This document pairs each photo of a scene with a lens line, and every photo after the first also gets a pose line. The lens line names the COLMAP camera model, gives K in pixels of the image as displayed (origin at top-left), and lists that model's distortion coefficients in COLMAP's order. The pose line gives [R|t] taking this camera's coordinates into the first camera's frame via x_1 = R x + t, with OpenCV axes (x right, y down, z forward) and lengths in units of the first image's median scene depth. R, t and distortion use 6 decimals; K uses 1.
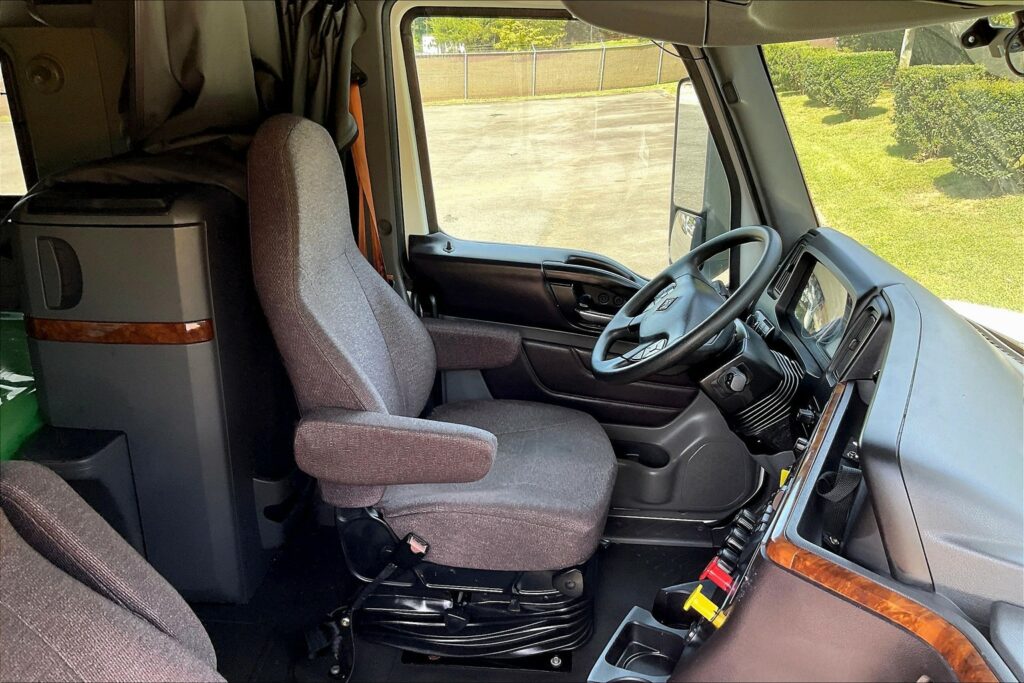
lens RADIAL K [[841.7, 0, 514.7], [0, 841.7, 345.7], [0, 0, 1]] dist [0.119291, -0.244599]
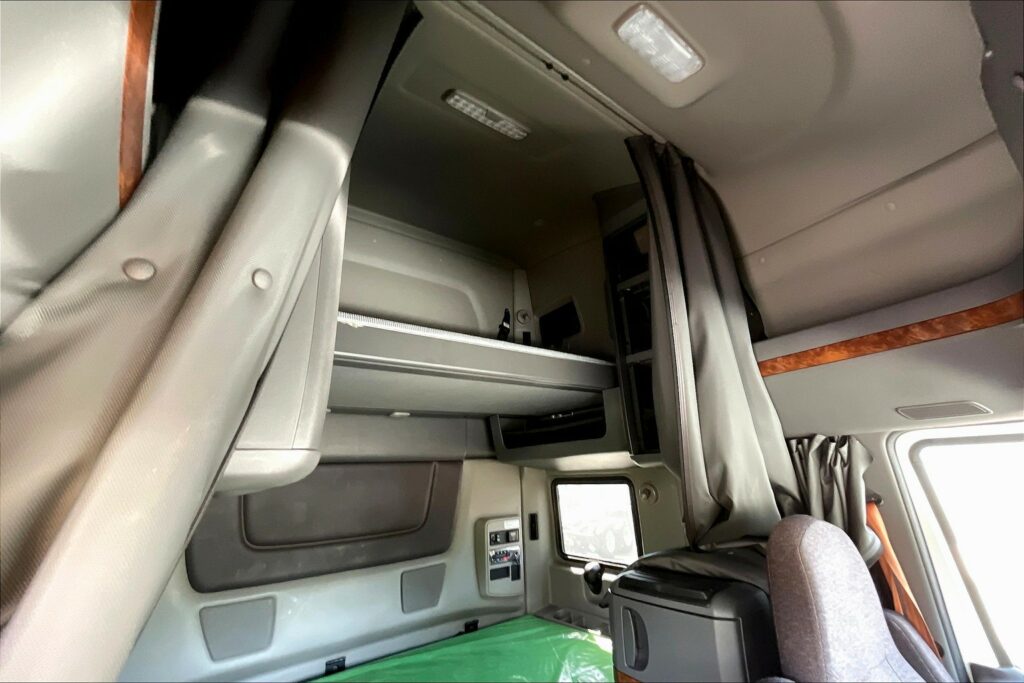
lens RADIAL K [[413.6, 0, 512.0], [0, 413.6, 345.5], [0, 0, 1]] dist [-0.001098, -0.000307]
pose [[0.664643, -0.249683, -0.704208, -0.060966], [-0.229219, 0.828922, -0.510242, -0.086785], [0.711132, 0.500547, 0.493705, 0.260586]]
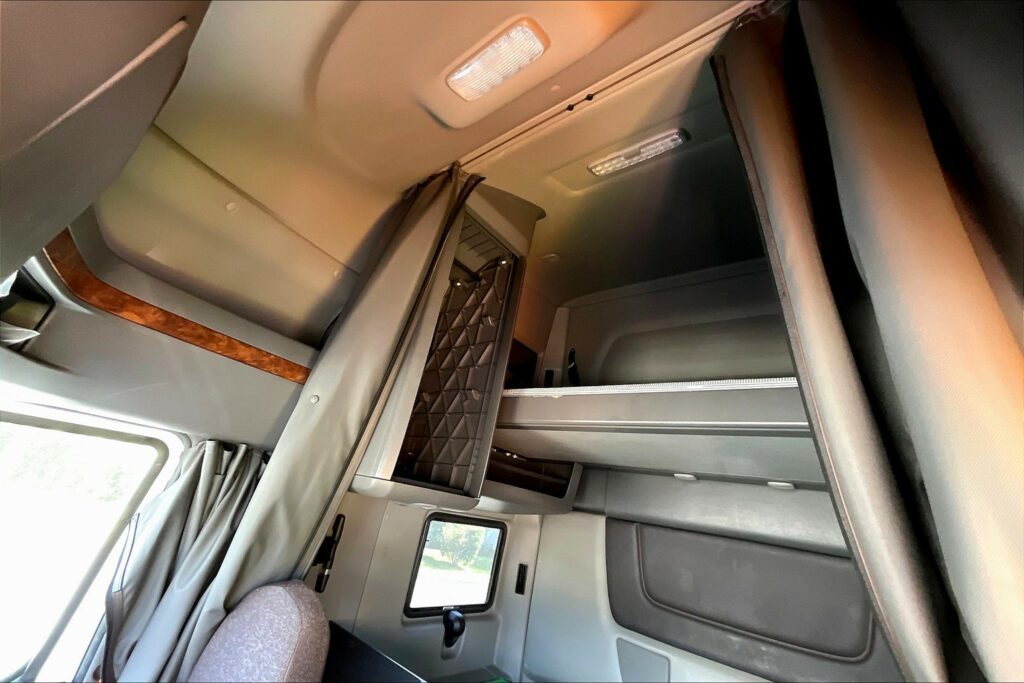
lens RADIAL K [[413.6, 0, 512.0], [0, 413.6, 345.5], [0, 0, 1]] dist [-0.001098, -0.000307]
pose [[-0.544279, -0.407336, -0.733374, 0.125320], [-0.468159, 0.872899, -0.137384, -0.737073], [0.696123, 0.268560, -0.665799, 1.900037]]
